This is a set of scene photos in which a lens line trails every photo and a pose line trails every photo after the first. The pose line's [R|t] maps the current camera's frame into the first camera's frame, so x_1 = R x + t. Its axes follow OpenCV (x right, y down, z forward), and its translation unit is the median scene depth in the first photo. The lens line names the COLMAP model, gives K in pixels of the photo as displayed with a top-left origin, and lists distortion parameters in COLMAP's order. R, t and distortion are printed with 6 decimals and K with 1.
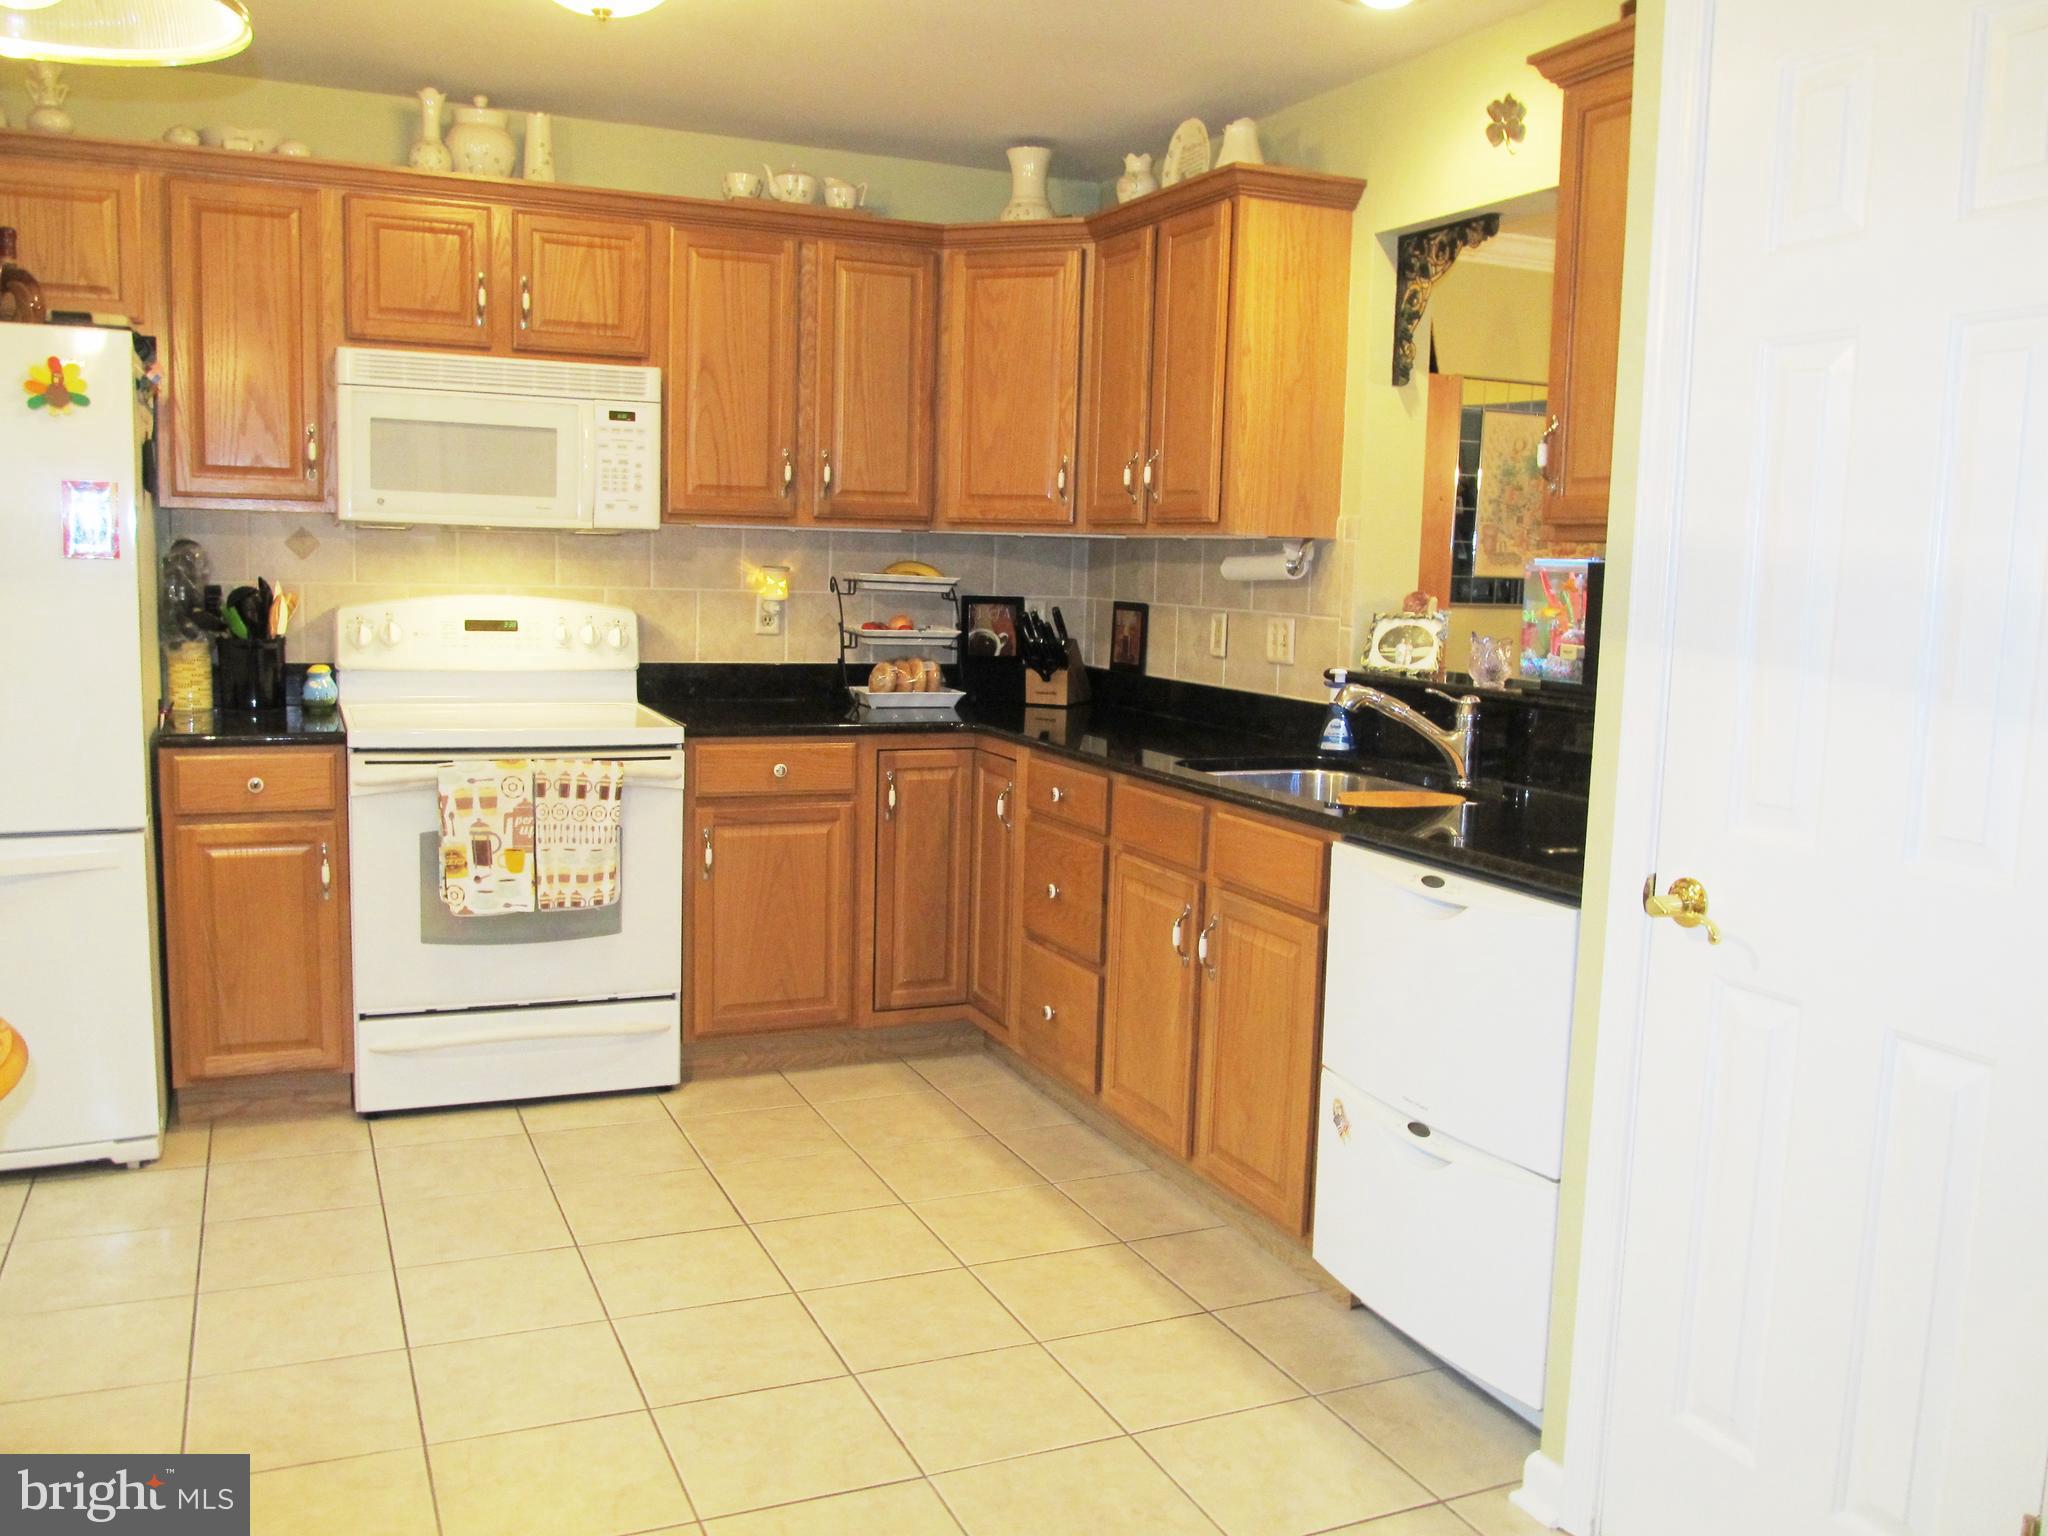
lens RADIAL K [[1716.6, 0, 1021.8], [0, 1716.6, 768.2], [0, 0, 1]] dist [-0.047217, 0.033822]
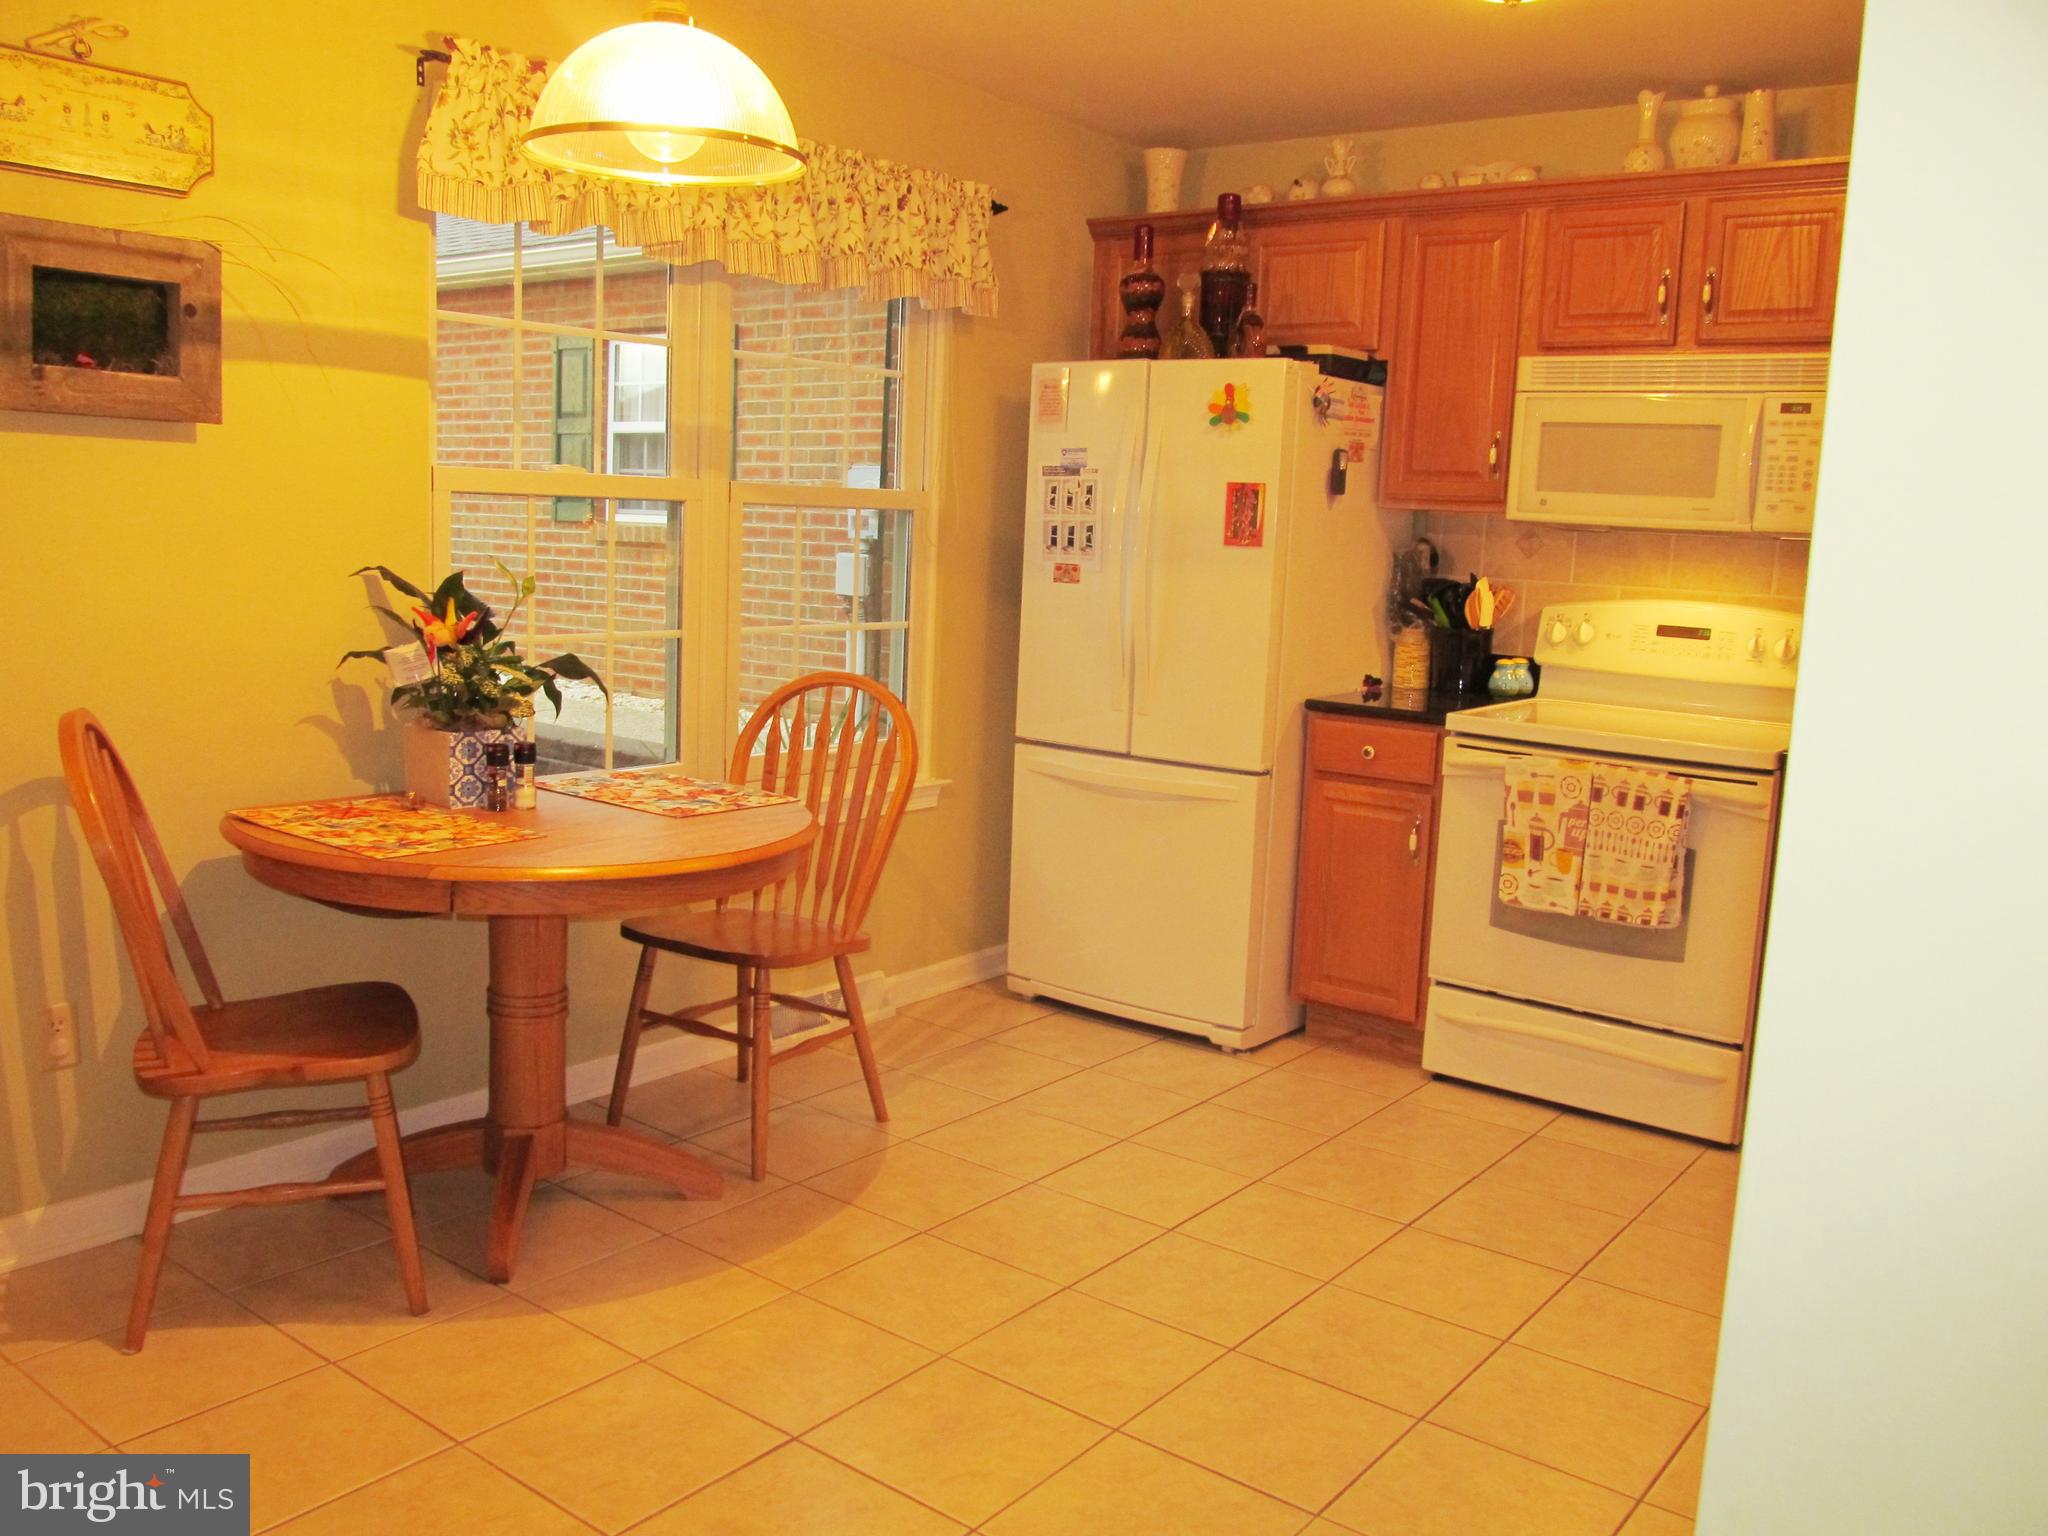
lens RADIAL K [[1716.6, 0, 1029.1], [0, 1716.6, 771.4], [0, 0, 1]] dist [-0.047217, 0.033822]
pose [[0.486773, 0.120966, -0.865112, 0.397640], [-0.136508, 0.988732, 0.061442, -0.015813], [0.862796, 0.088187, 0.497801, 0.229072]]
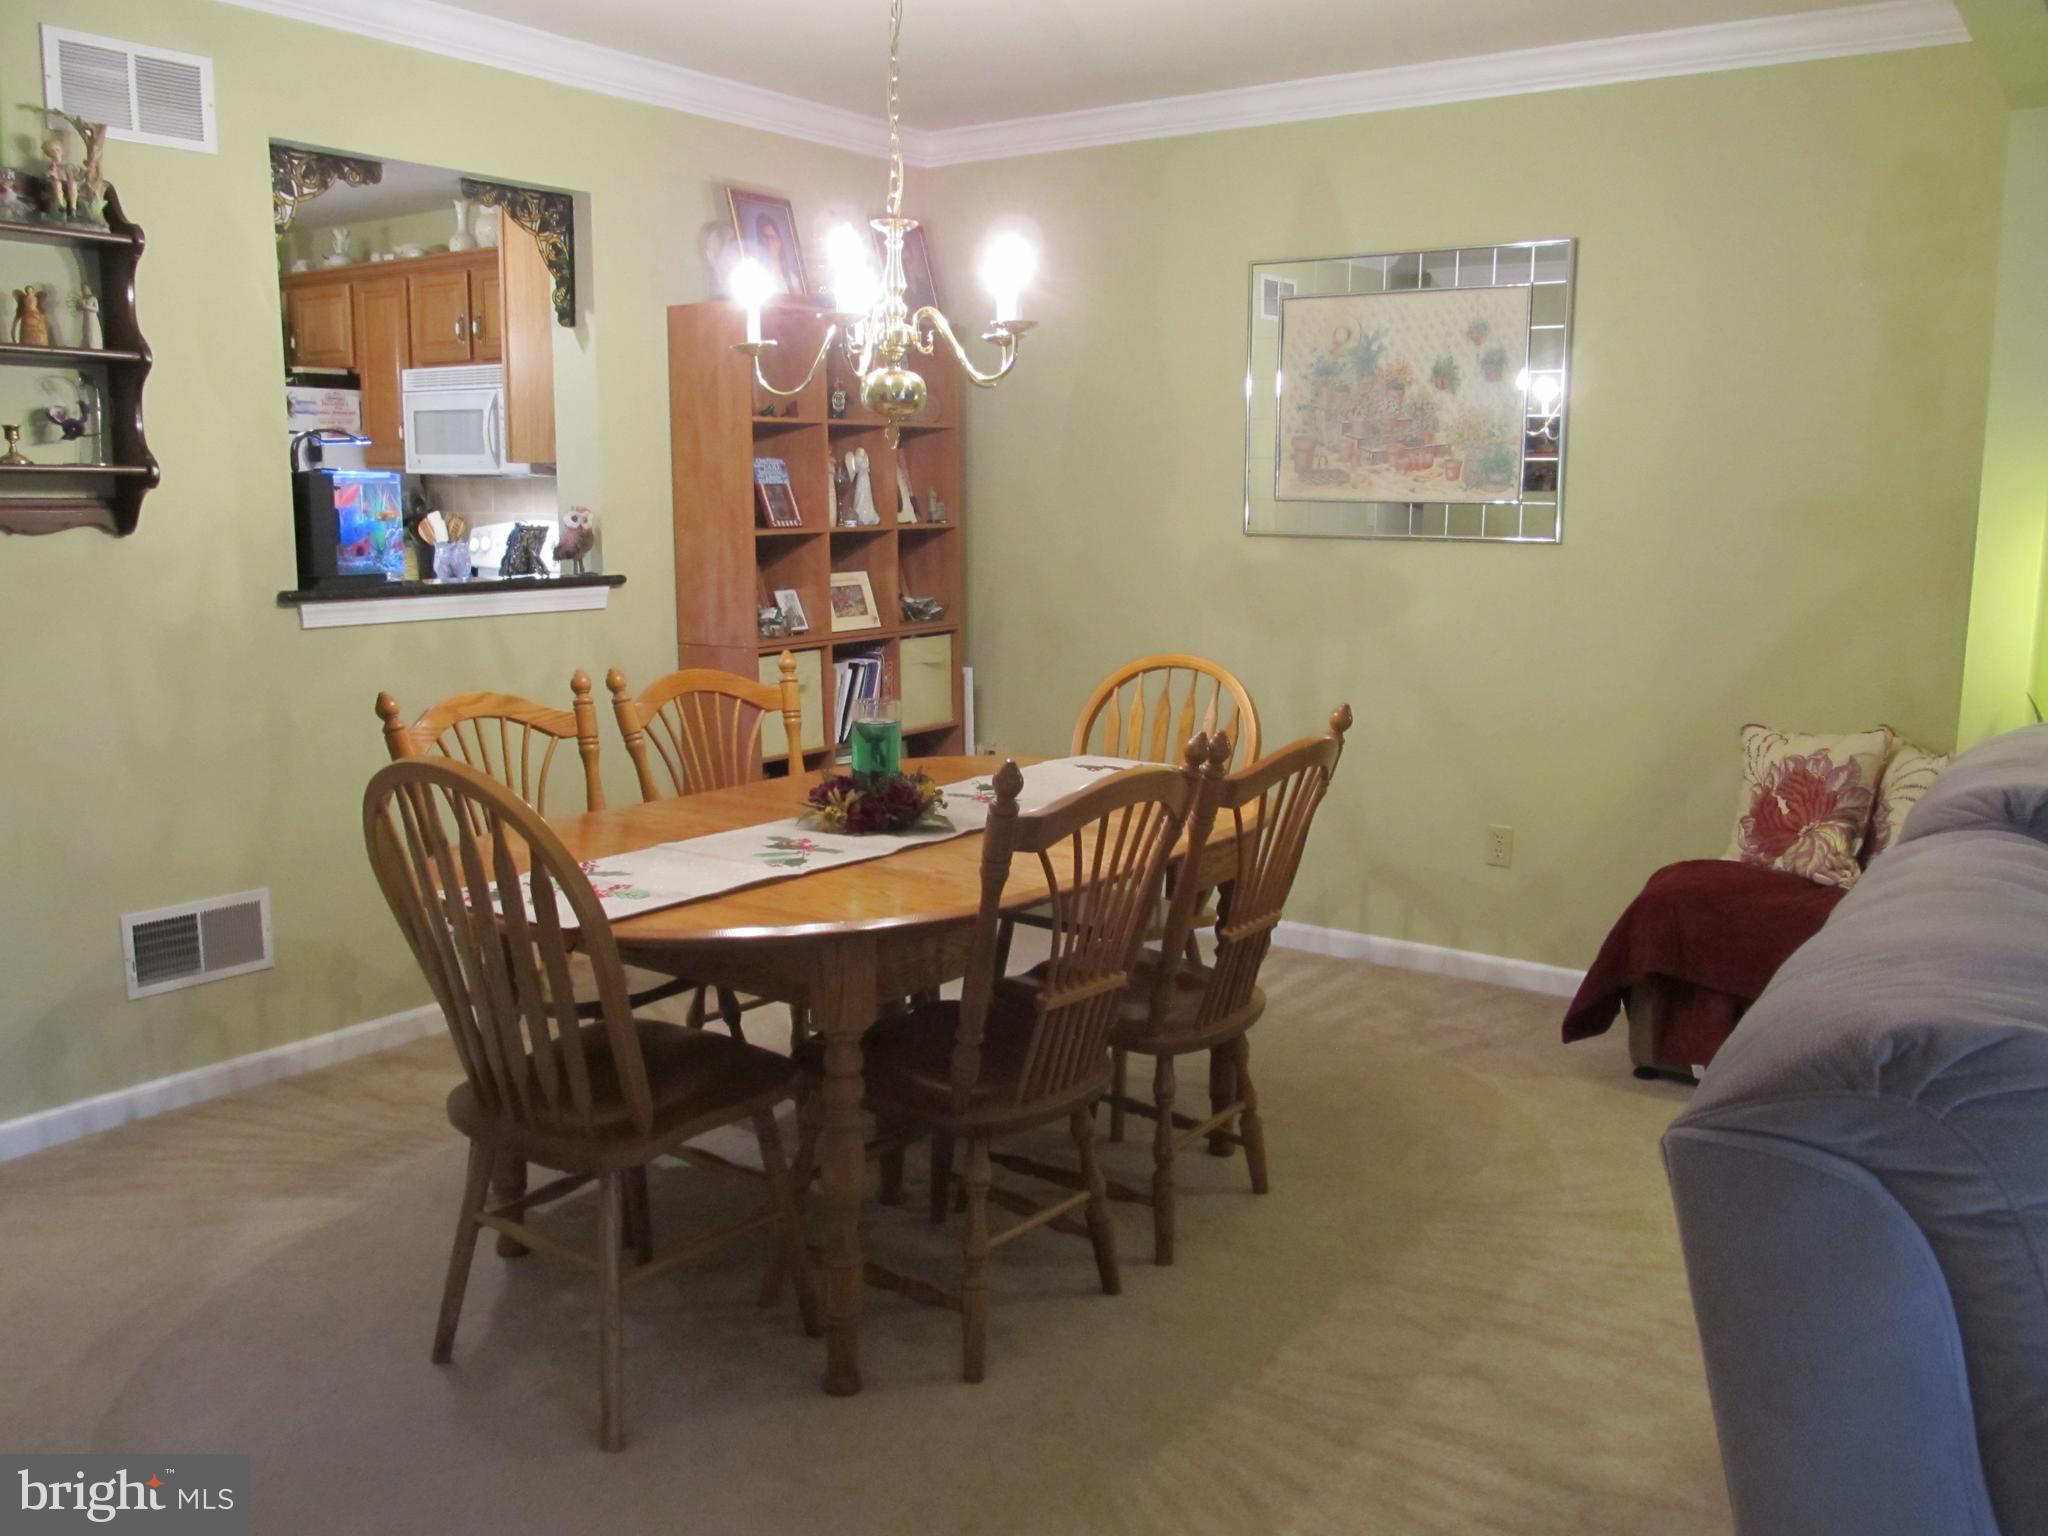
lens RADIAL K [[1716.6, 0, 1013.5], [0, 1716.6, 758.8], [0, 0, 1]] dist [-0.047217, 0.033822]
pose [[0.486755, 0.135260, -0.863003, 1.397278], [-0.079306, 0.990702, 0.110544, -0.100346], [0.869931, 0.014634, 0.492956, 0.695045]]
